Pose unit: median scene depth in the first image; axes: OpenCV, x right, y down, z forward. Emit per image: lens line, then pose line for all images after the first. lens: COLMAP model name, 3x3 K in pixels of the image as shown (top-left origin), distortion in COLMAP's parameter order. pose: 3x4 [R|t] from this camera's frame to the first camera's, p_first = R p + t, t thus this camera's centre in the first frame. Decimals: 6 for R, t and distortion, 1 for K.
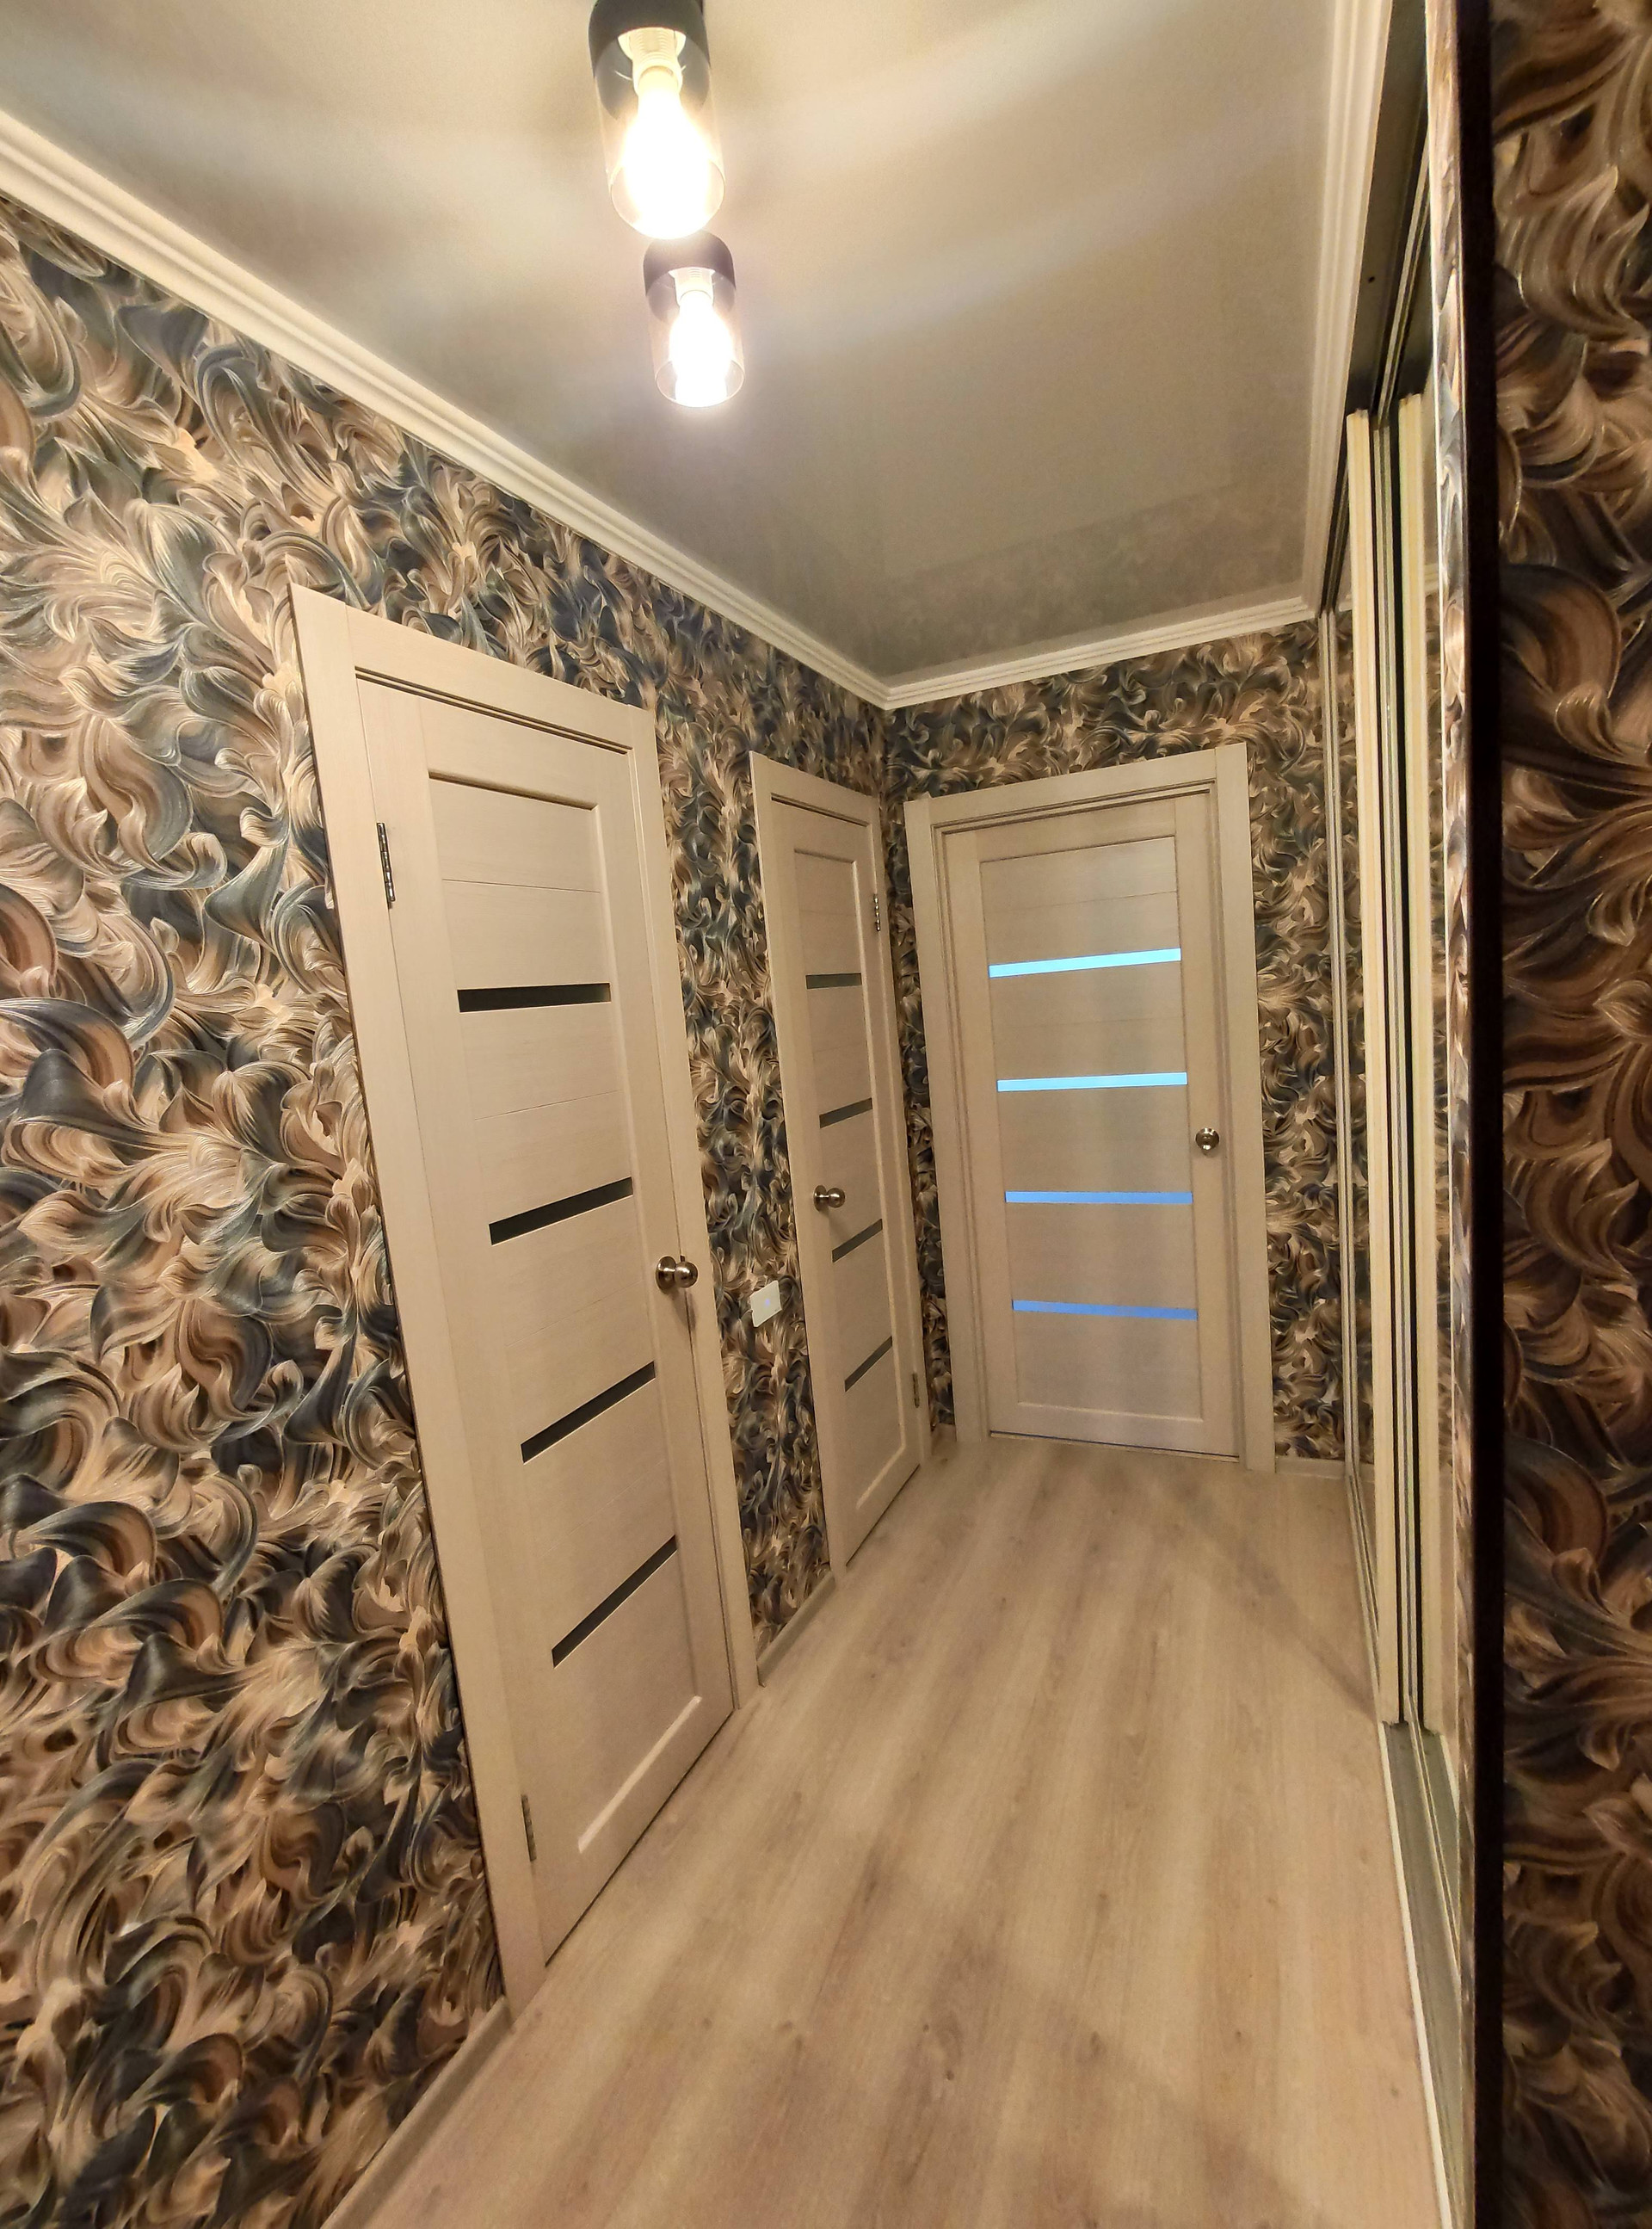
lens RADIAL K [[971.9, 0, 826.0], [0, 971.9, 1114.5], [0, 0, 1]] dist [-0.019173, 0.008692]
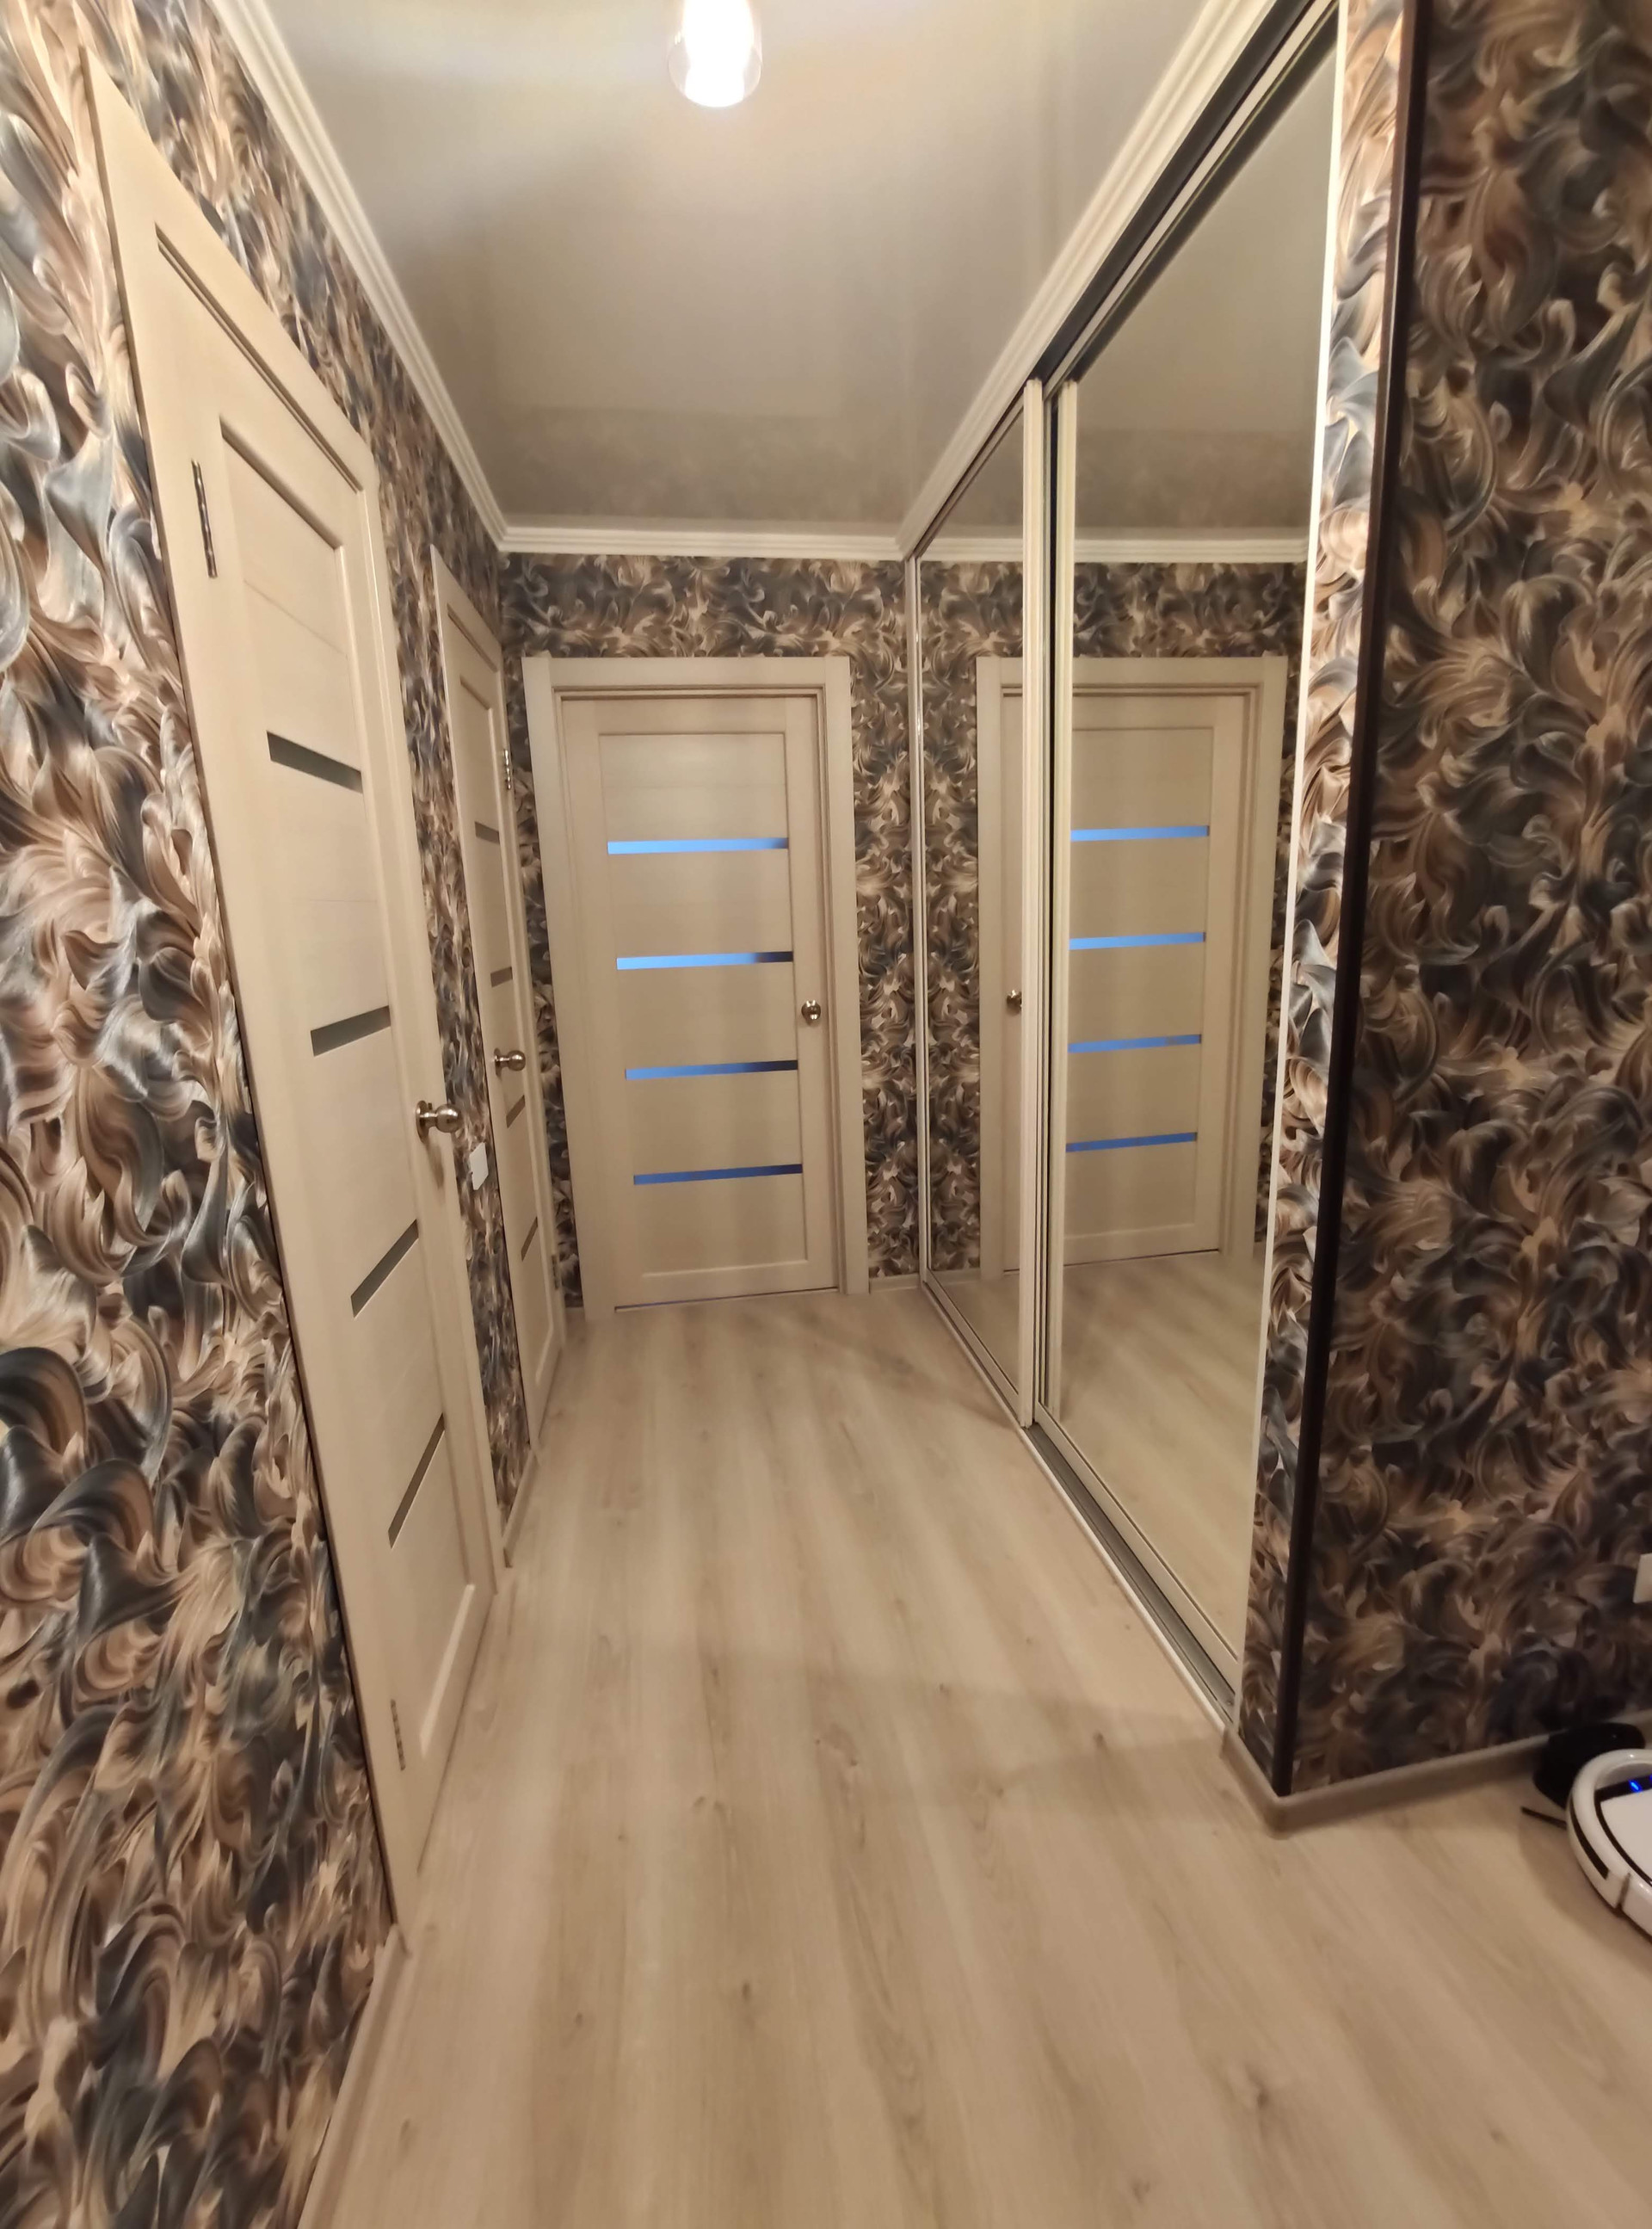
lens RADIAL K [[965.7, 0, 824.1], [0, 965.7, 1101.0], [0, 0, 1]] dist [-0.025500, 0.008479]
pose [[0.834496, -0.050240, 0.548719, -0.297275], [0.024909, 0.998256, 0.053516, 0.095751], [-0.550451, -0.030991, 0.834292, 0.066467]]
